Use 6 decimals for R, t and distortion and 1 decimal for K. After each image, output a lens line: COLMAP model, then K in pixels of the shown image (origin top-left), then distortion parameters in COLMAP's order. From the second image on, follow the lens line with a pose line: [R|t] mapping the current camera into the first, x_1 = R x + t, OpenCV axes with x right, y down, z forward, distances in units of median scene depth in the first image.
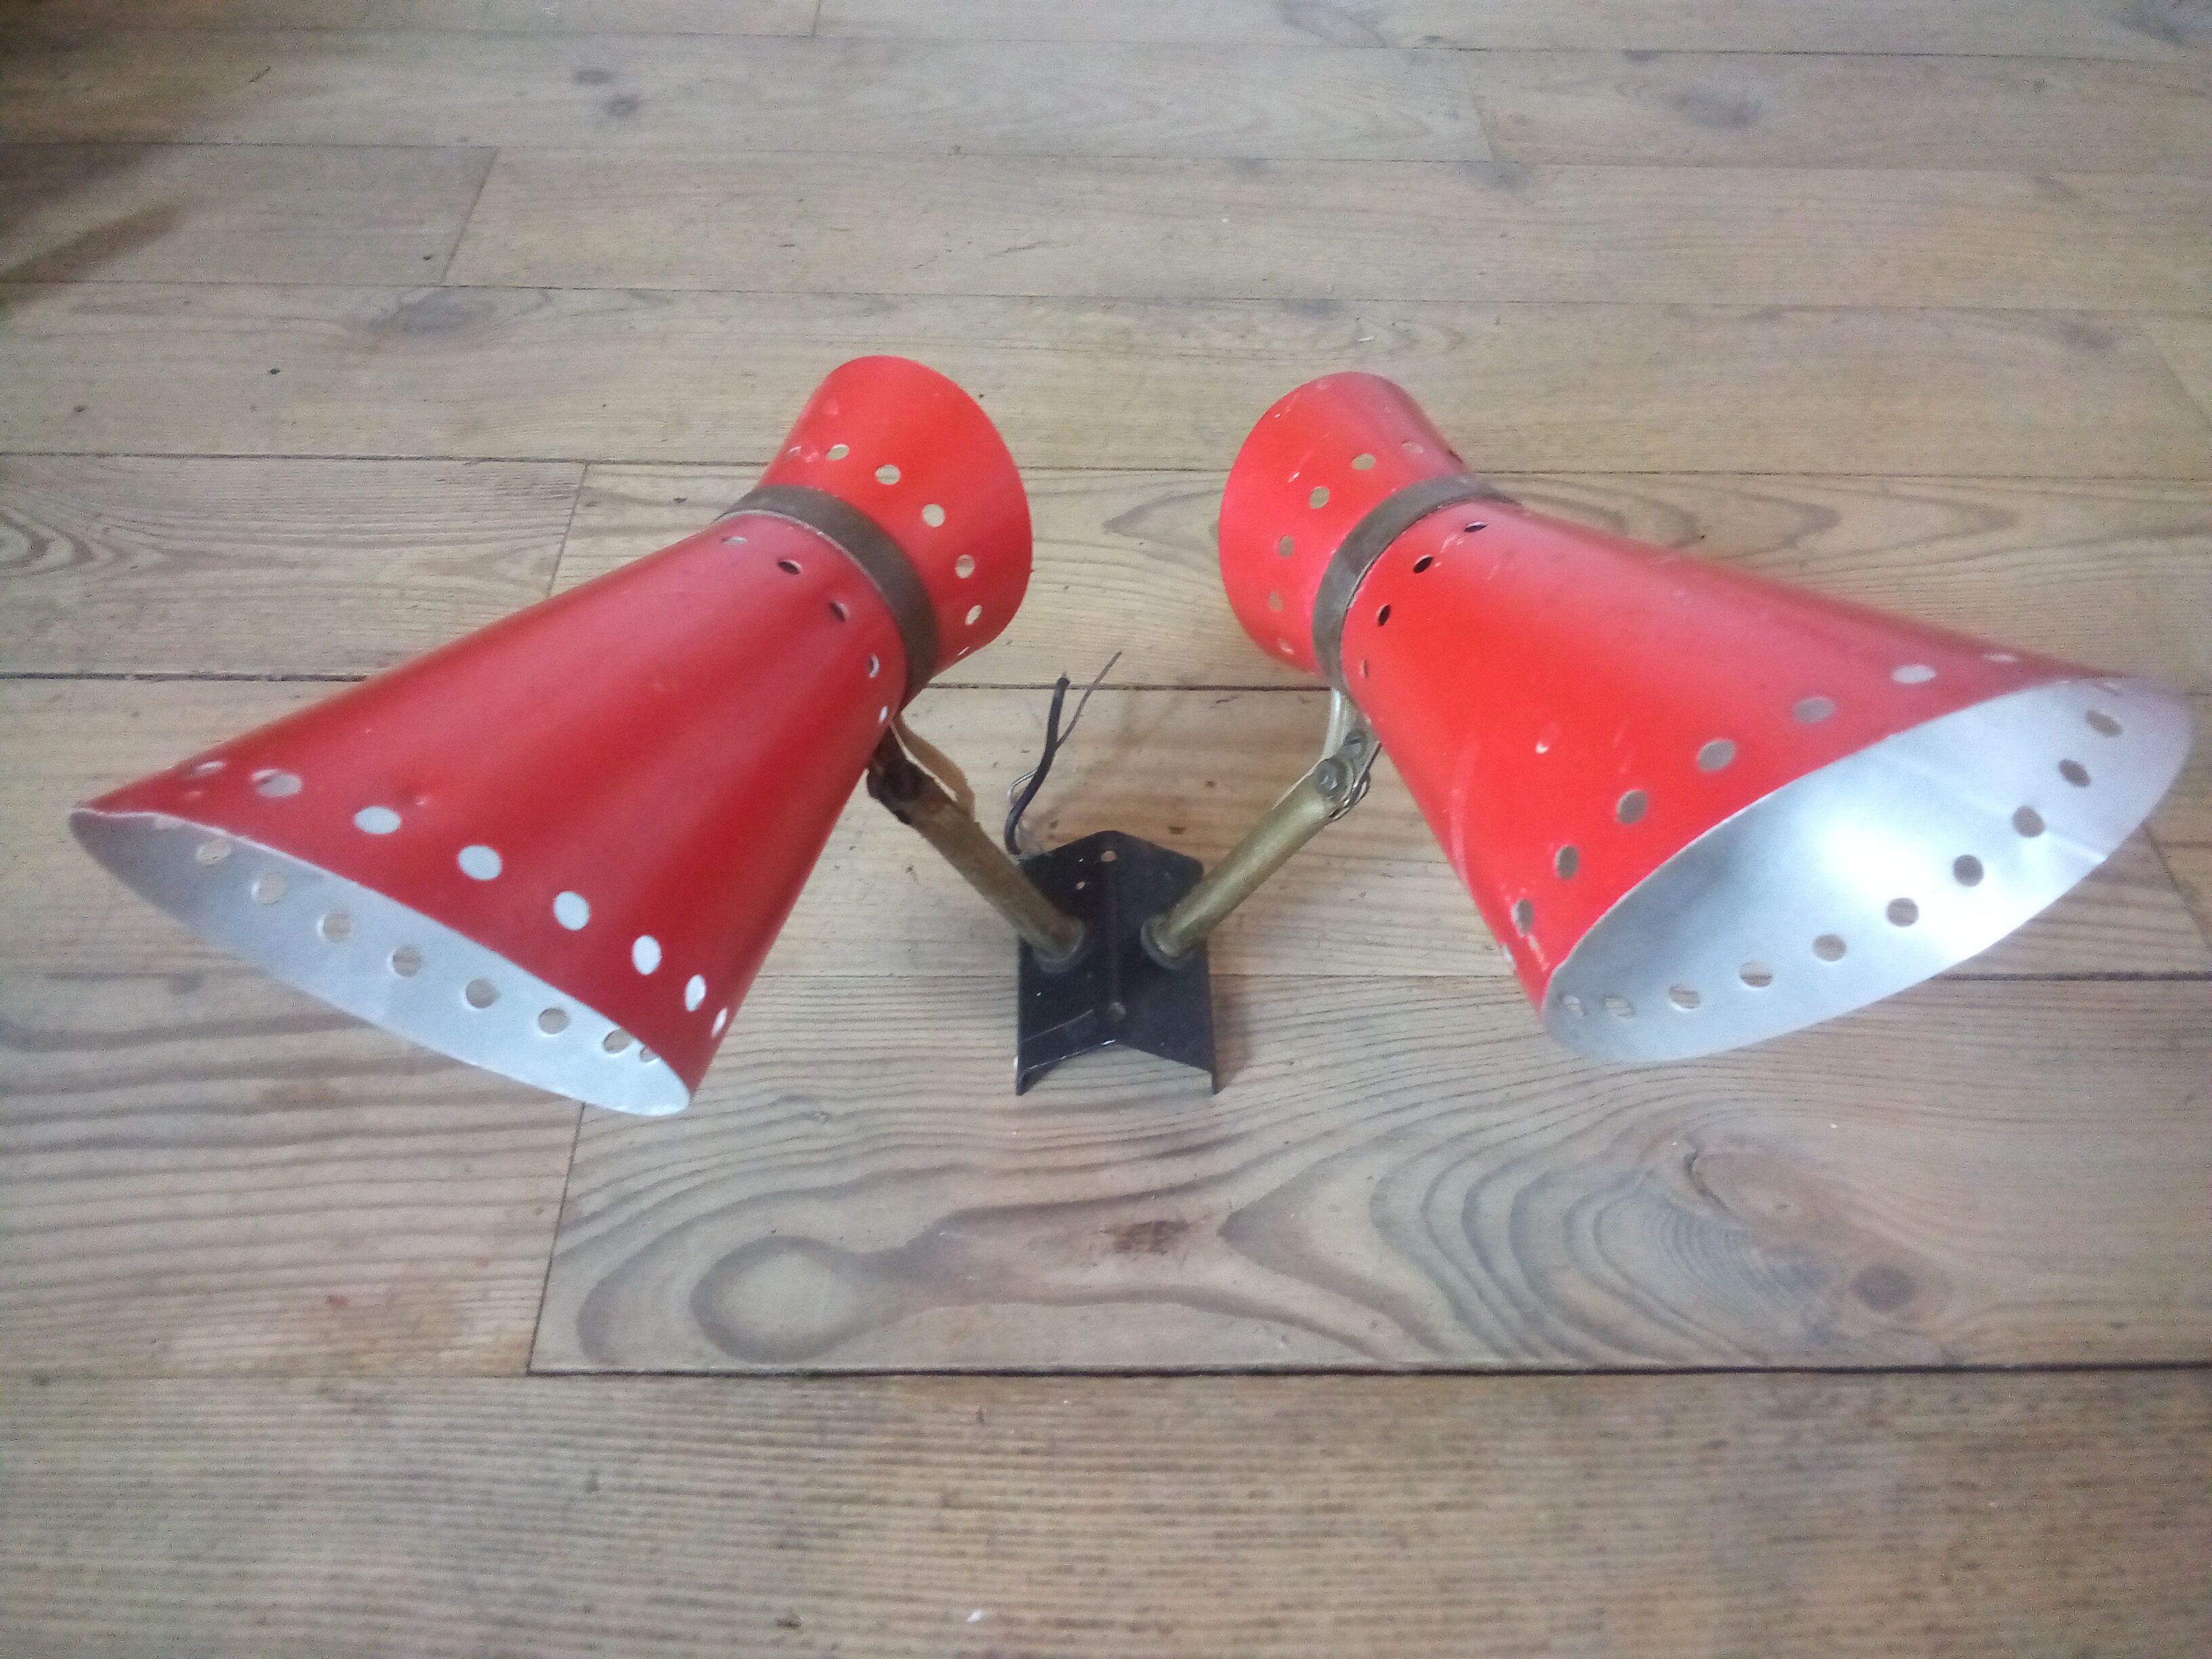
lens RADIAL K [[1745.5, 0, 1106.0], [0, 1745.5, 829.5], [0, 0, 1]] dist [0.042162, -0.083319]
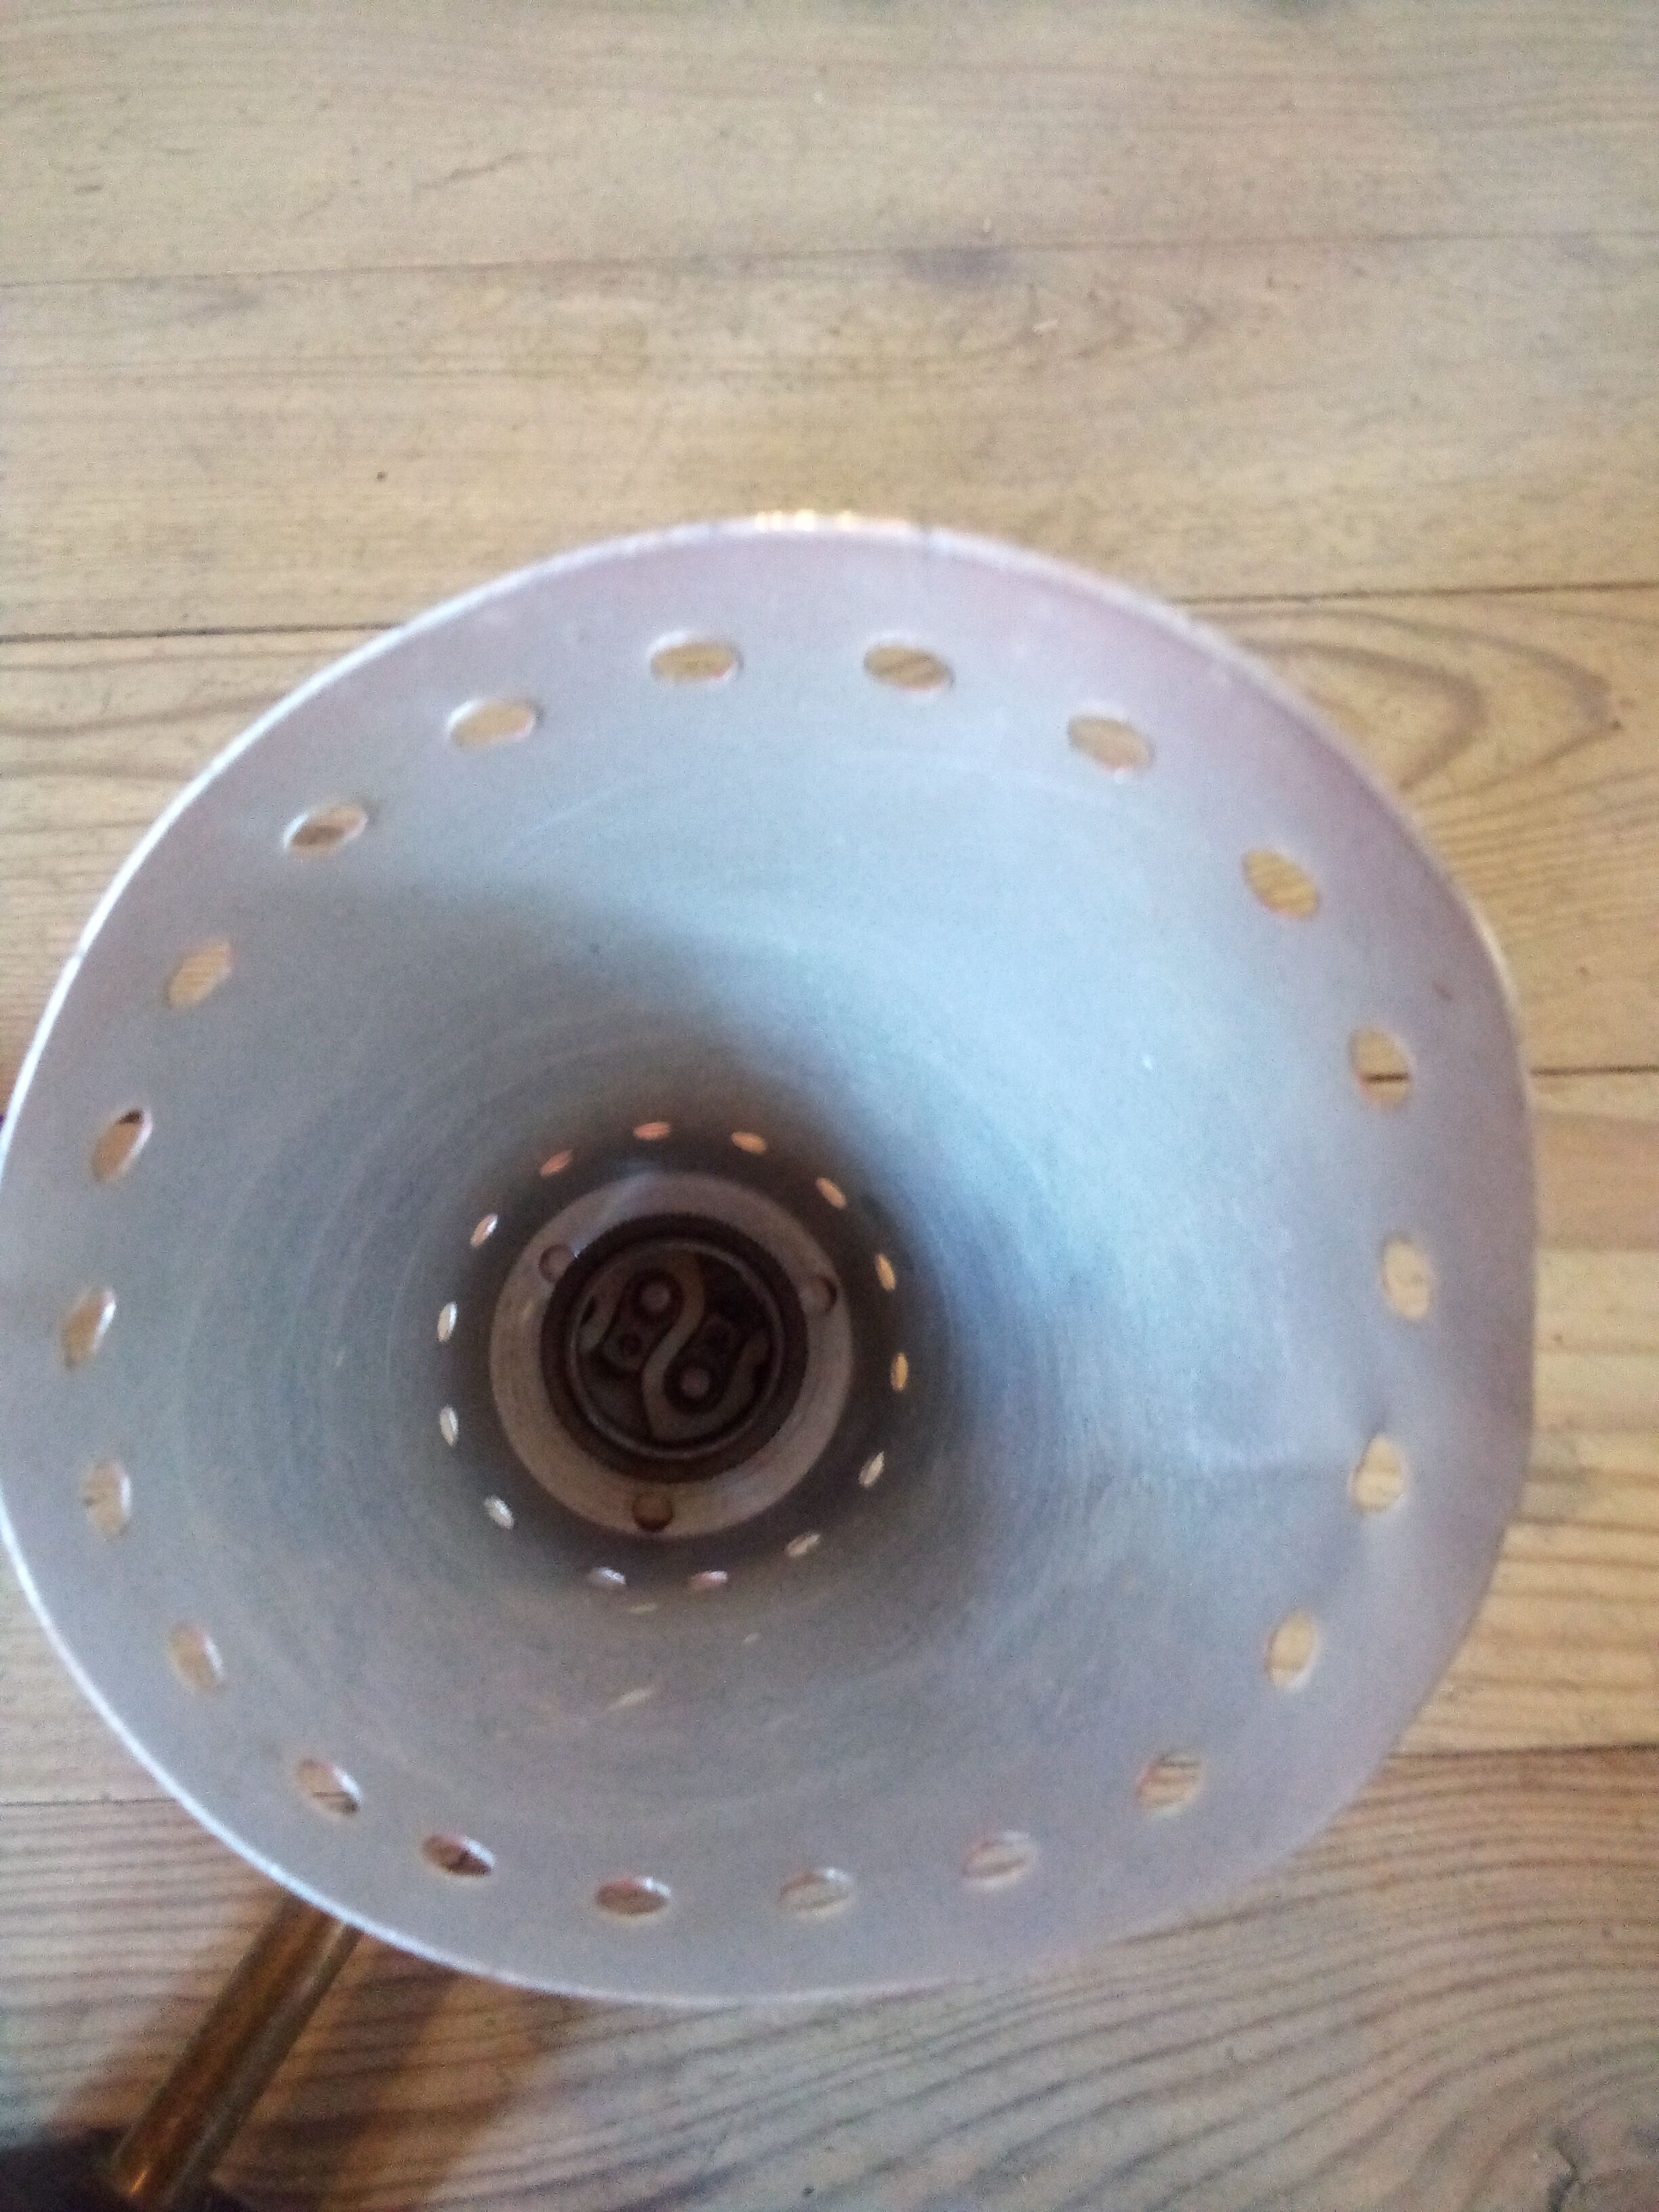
lens RADIAL K [[1669.0, 0, 829.5], [0, 1669.0, 1106.0], [0, 0, 1]] dist [0.024852, -0.060520]
pose [[0.999042, -0.027131, -0.034325, 0.133793], [0.035171, 0.964643, 0.261202, -0.267508], [0.026024, -0.262159, 0.964674, 0.585333]]
